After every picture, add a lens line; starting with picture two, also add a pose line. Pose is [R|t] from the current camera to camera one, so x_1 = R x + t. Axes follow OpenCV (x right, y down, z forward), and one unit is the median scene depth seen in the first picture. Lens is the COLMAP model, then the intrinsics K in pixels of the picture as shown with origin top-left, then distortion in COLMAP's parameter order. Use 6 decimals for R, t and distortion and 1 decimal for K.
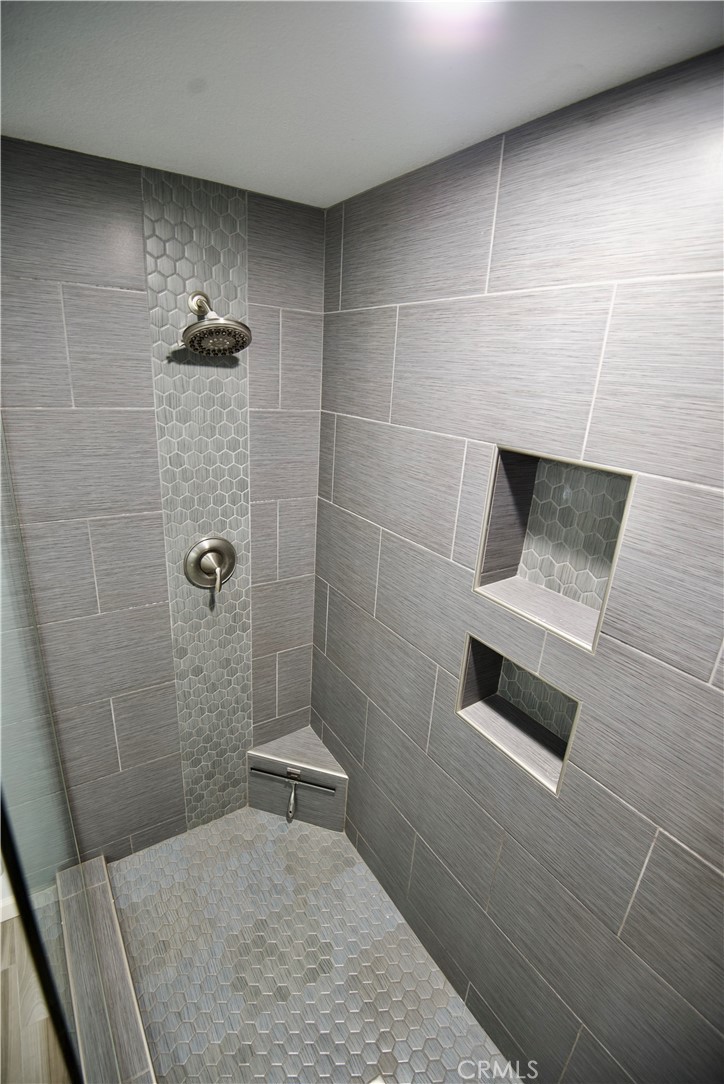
lens RADIAL K [[504.9, 0, 358.3], [0, 504.9, 551.3], [0, 0, 1]] dist [-0.001203, -0.016204]
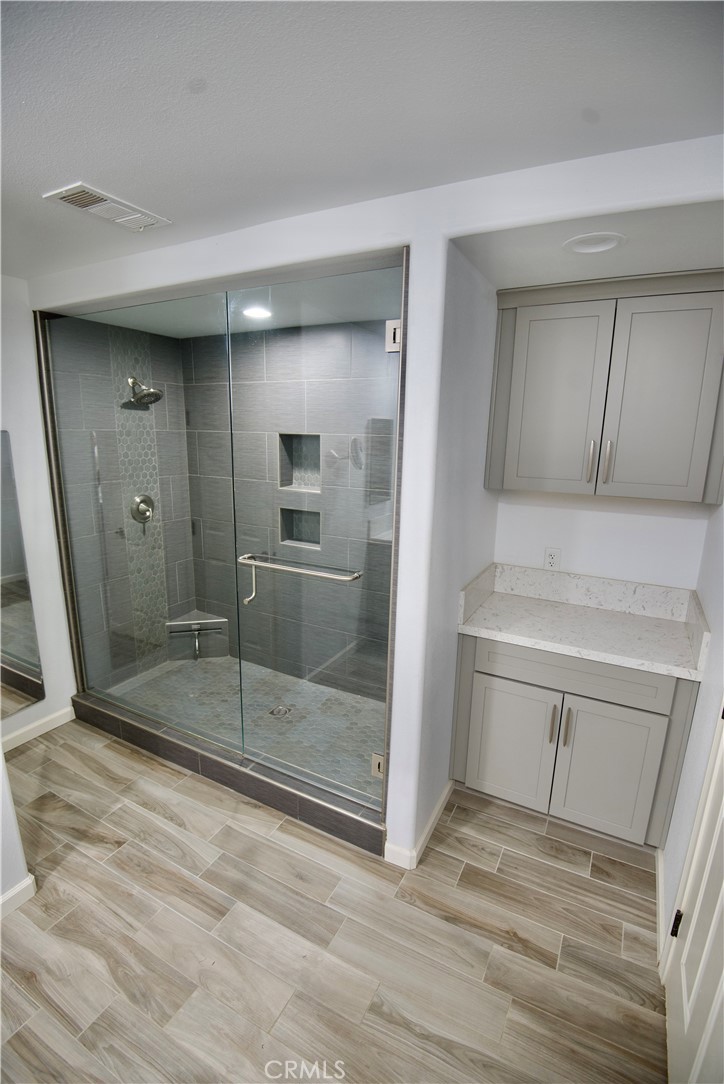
lens RADIAL K [[504.9, 0, 358.3], [0, 504.9, 551.3], [0, 0, 1]] dist [-0.001203, -0.016204]
pose [[0.882001, -0.148572, 0.447214, -0.503278], [0.187071, 0.981409, -0.042902, 0.468938], [-0.432526, 0.121501, 0.893397, -1.189987]]
